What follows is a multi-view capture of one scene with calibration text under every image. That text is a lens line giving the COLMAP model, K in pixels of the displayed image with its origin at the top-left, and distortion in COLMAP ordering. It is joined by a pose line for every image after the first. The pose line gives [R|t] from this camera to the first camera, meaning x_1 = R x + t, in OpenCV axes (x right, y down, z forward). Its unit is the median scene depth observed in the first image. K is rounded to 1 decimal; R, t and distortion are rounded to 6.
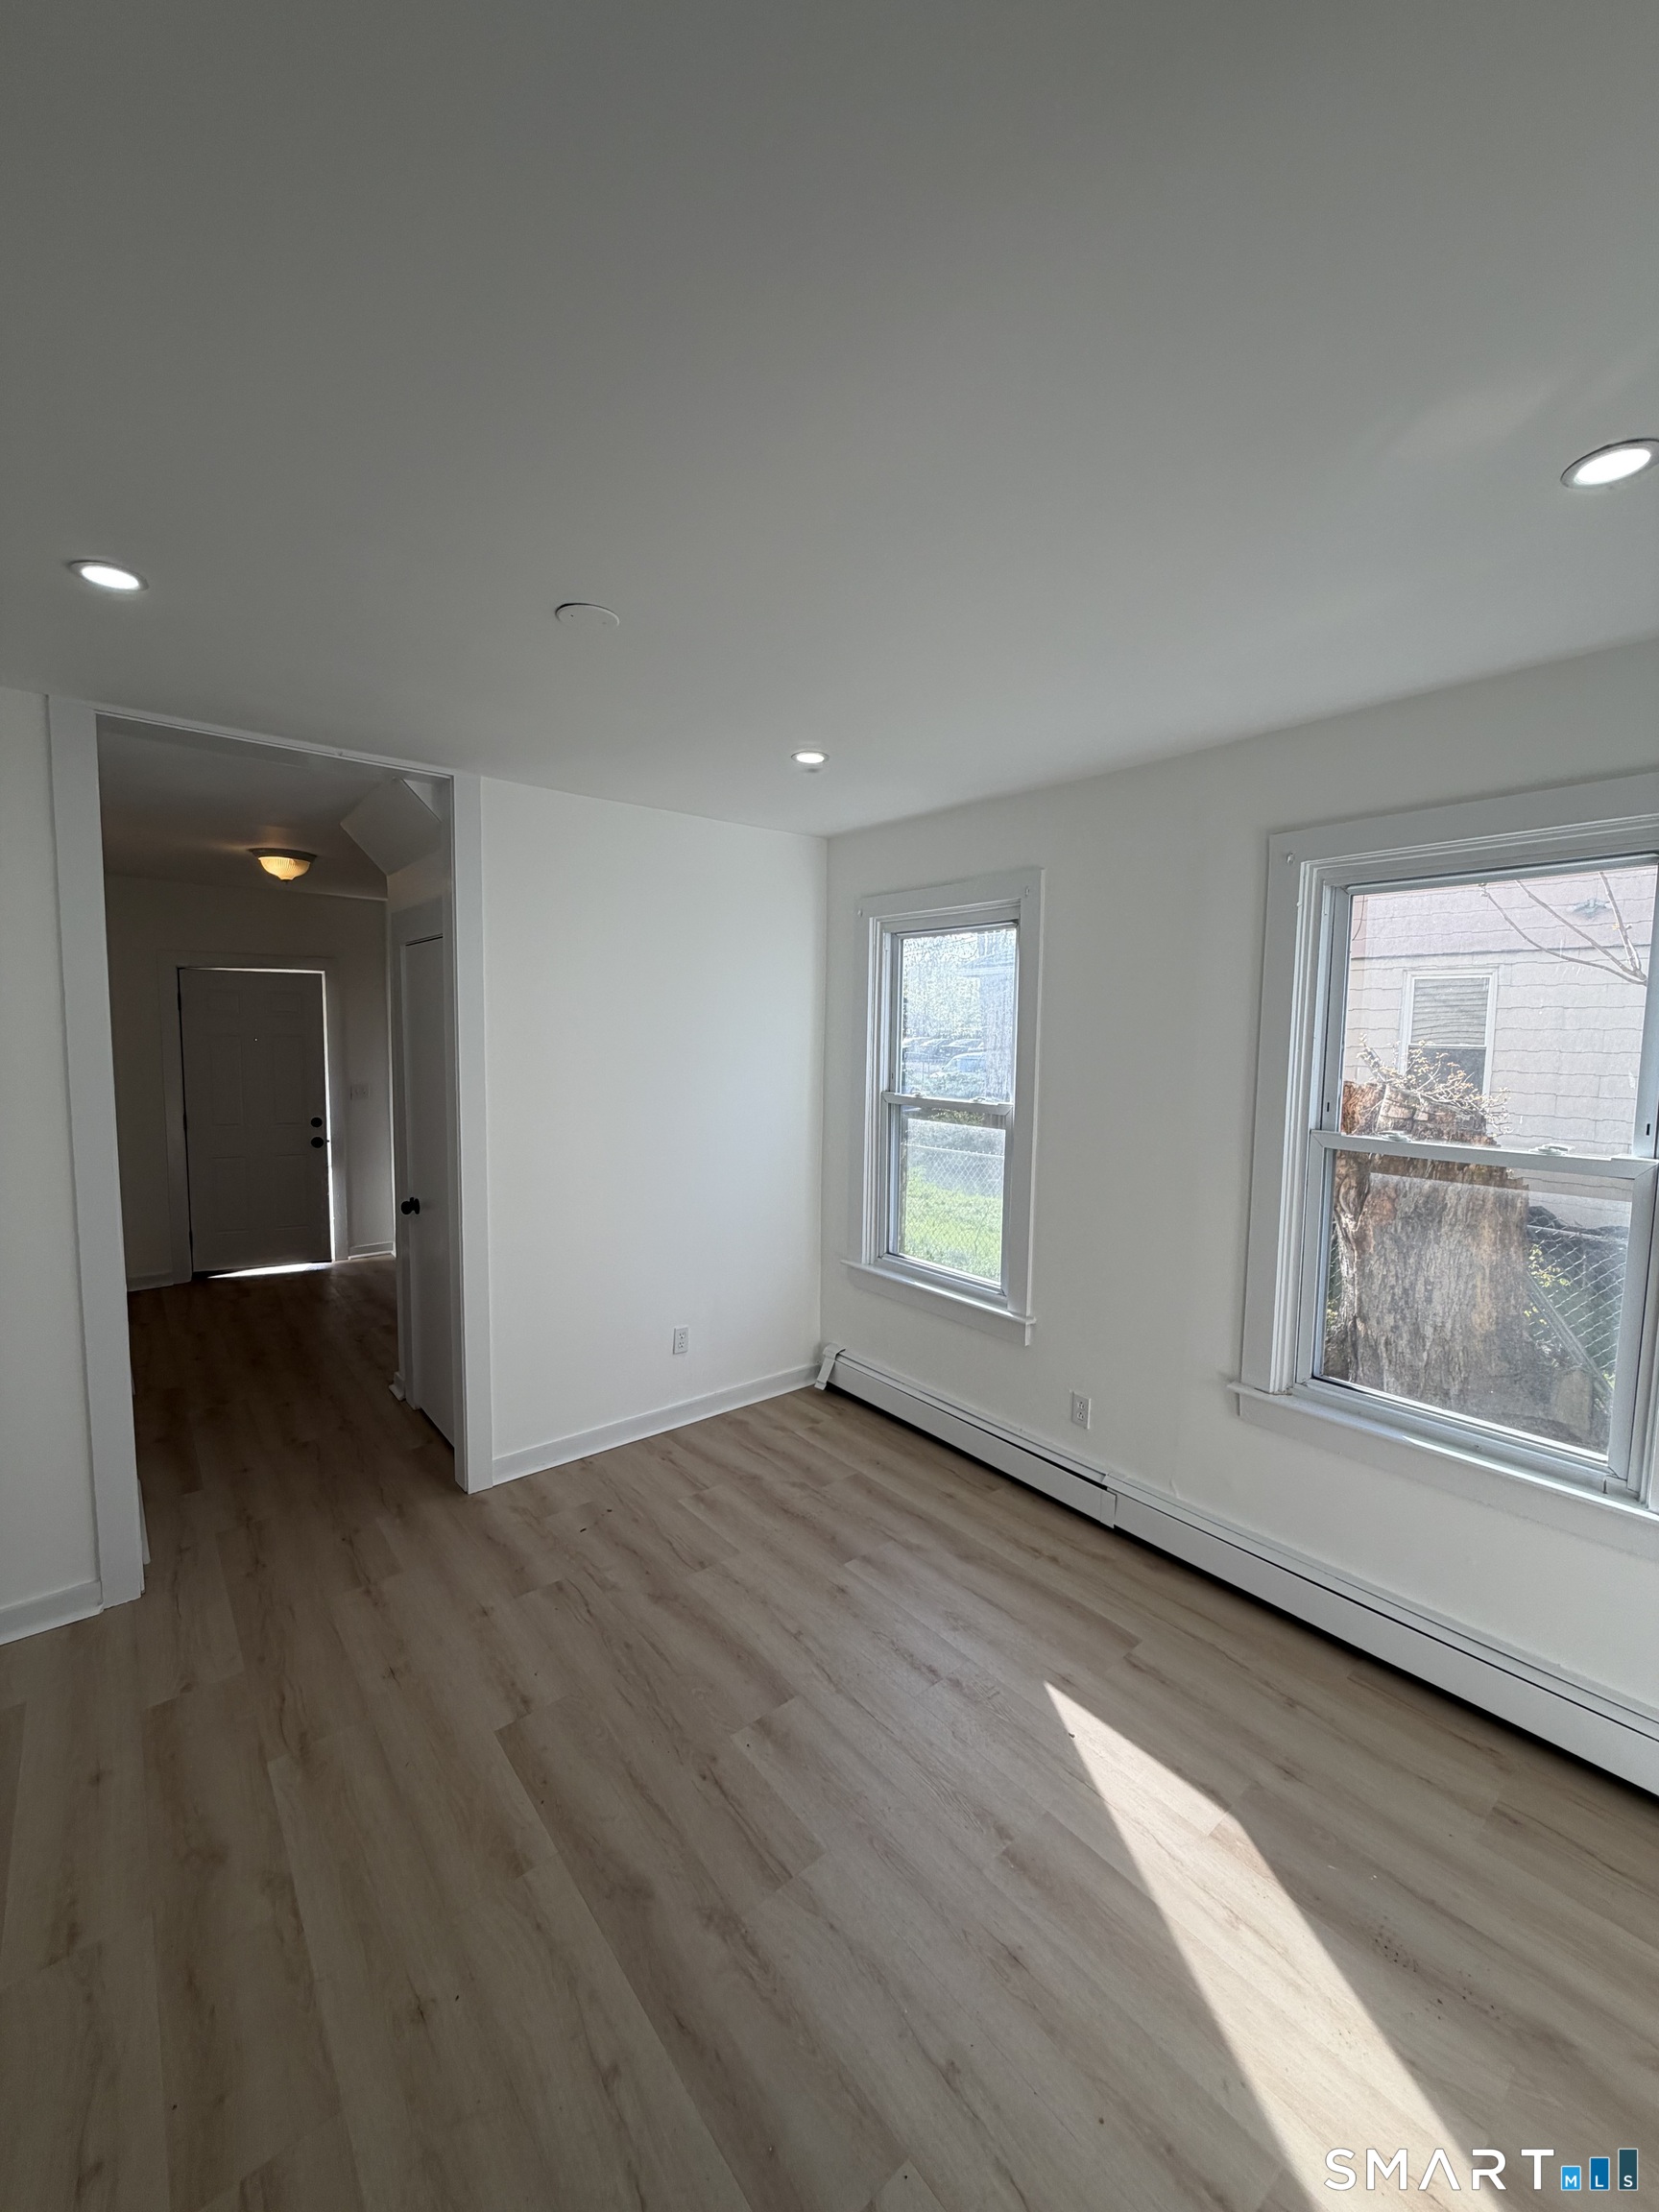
lens RADIAL K [[886.9, 0, 822.7], [0, 886.9, 1101.8], [0, 0, 1]] dist [-0.003309, 0.001747]
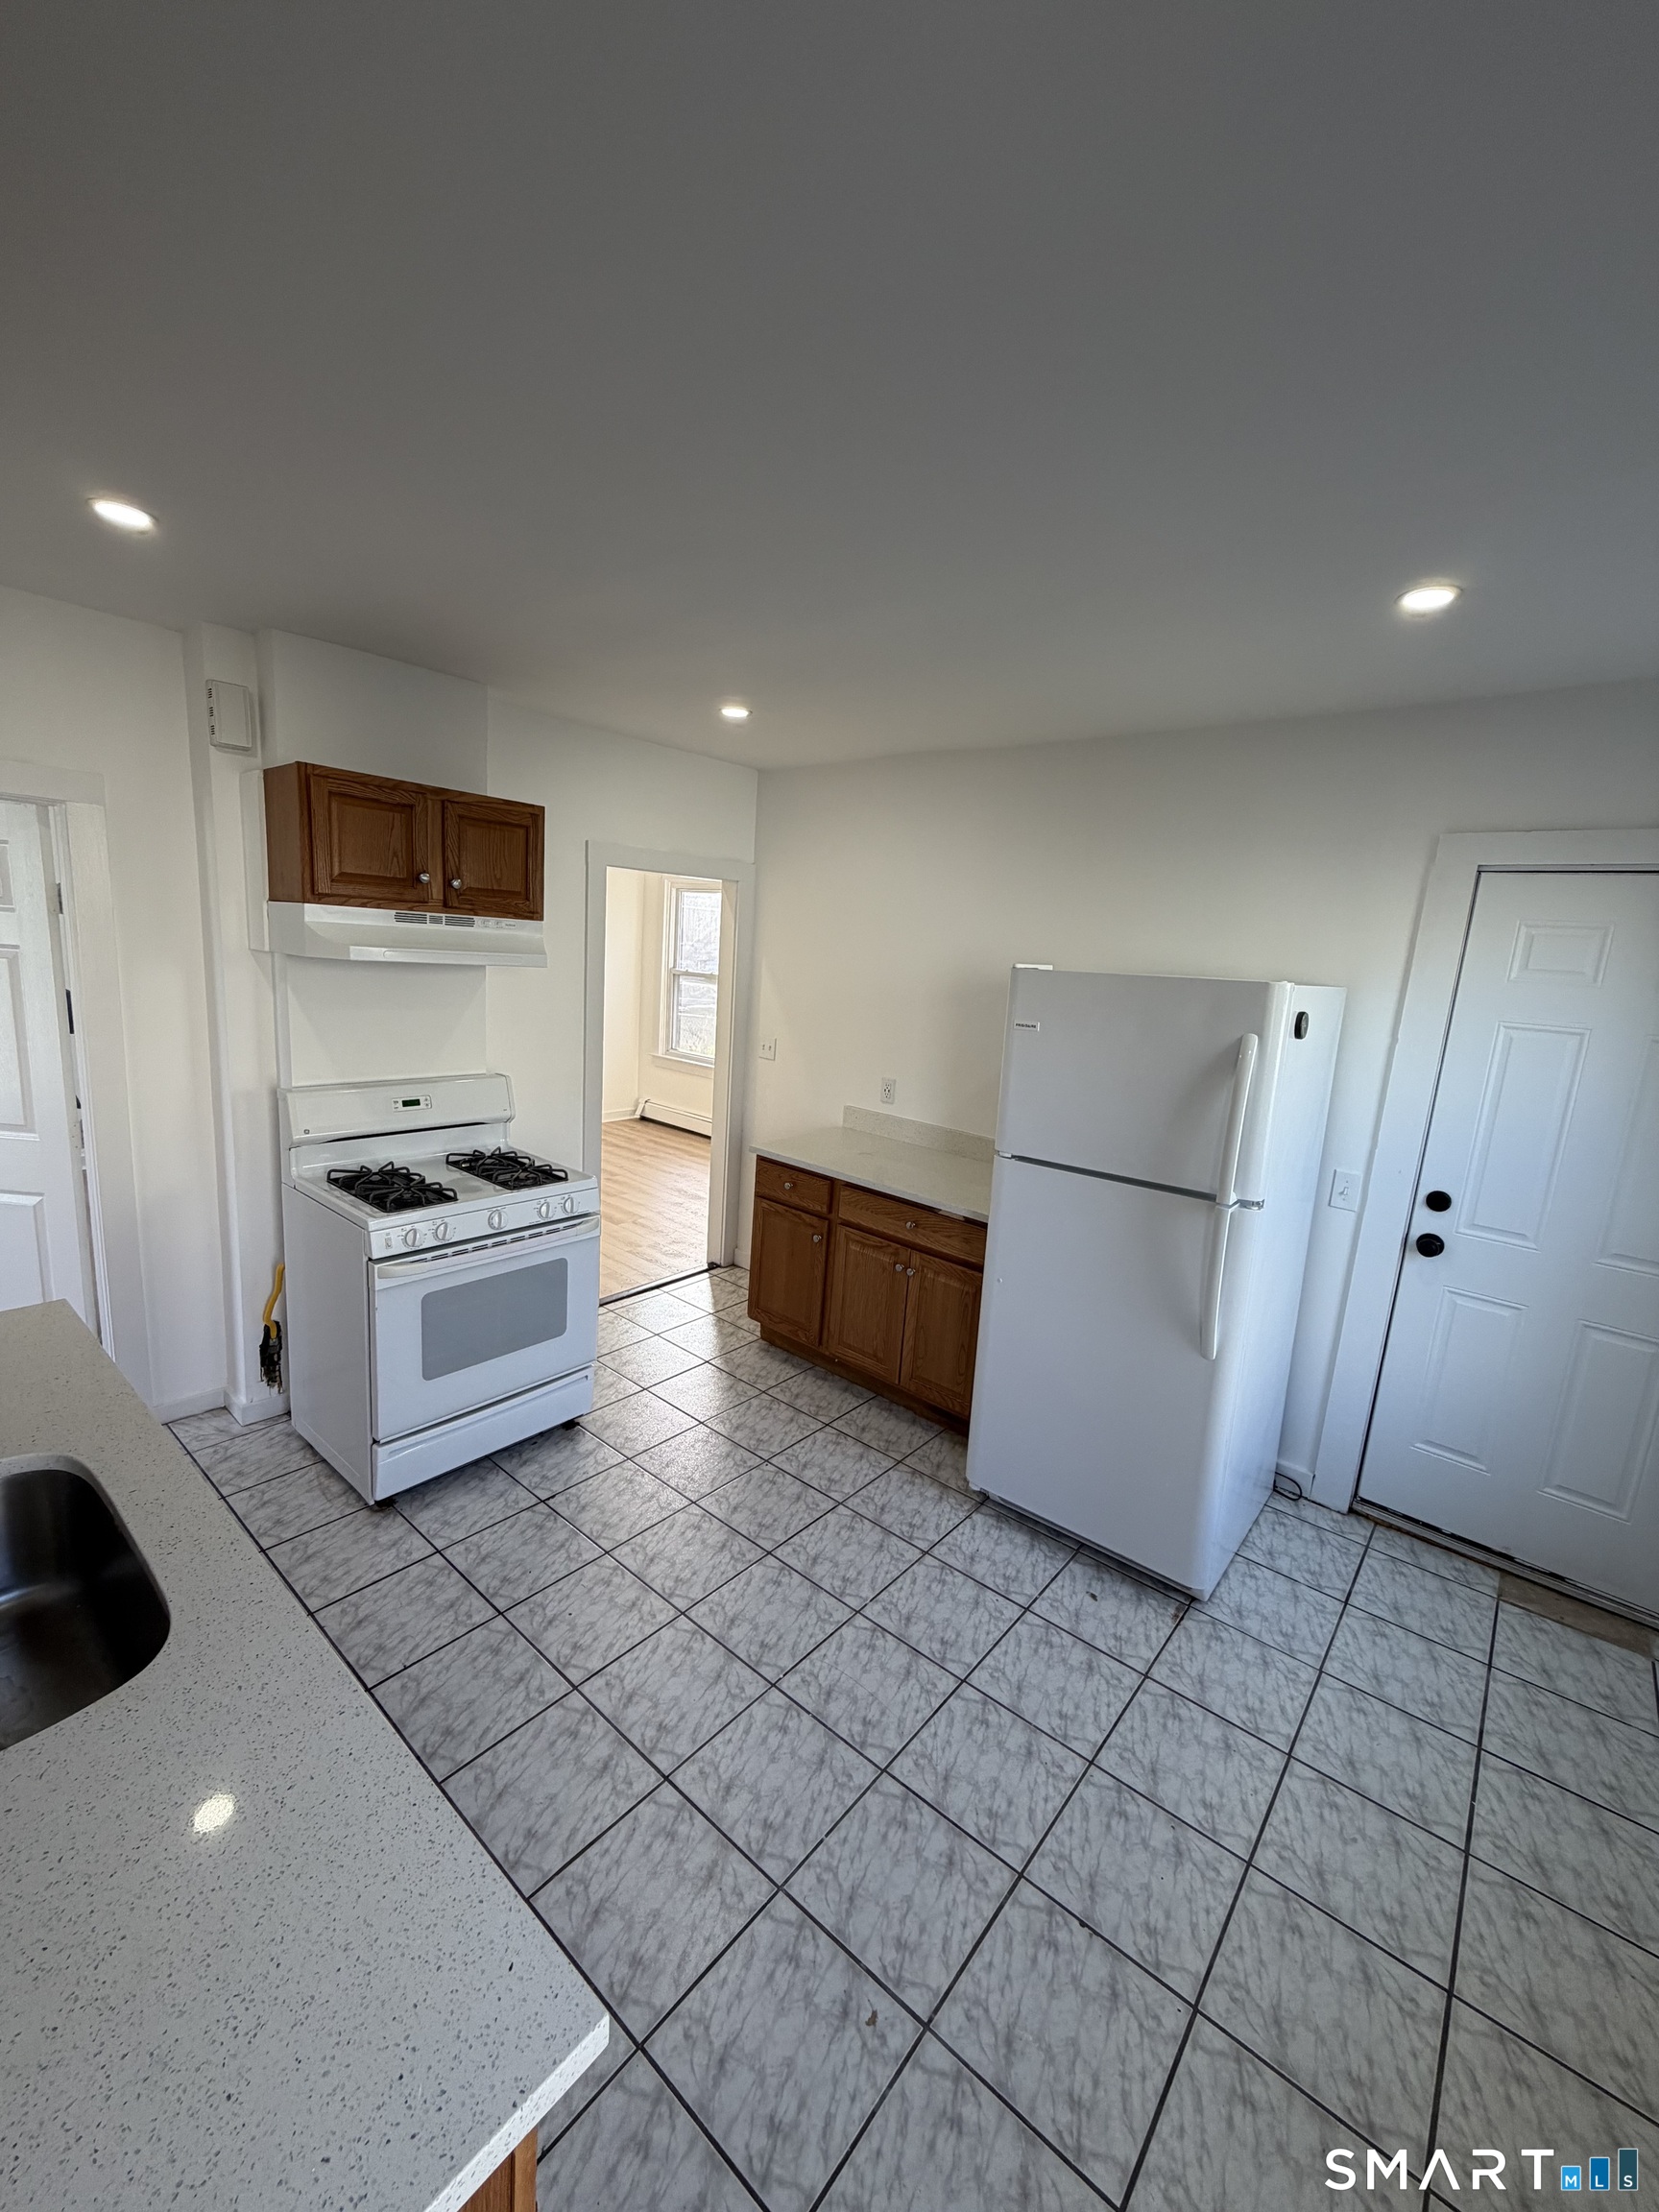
lens RADIAL K [[886.9, 0, 843.7], [0, 886.9, 1113.2], [0, 0, 1]] dist [-0.003309, 0.001747]
pose [[0.979937, 0.014083, 0.198808, 0.064393], [-0.033926, 0.994729, 0.096760, 0.119038], [-0.196398, -0.101564, 0.975250, -1.177707]]
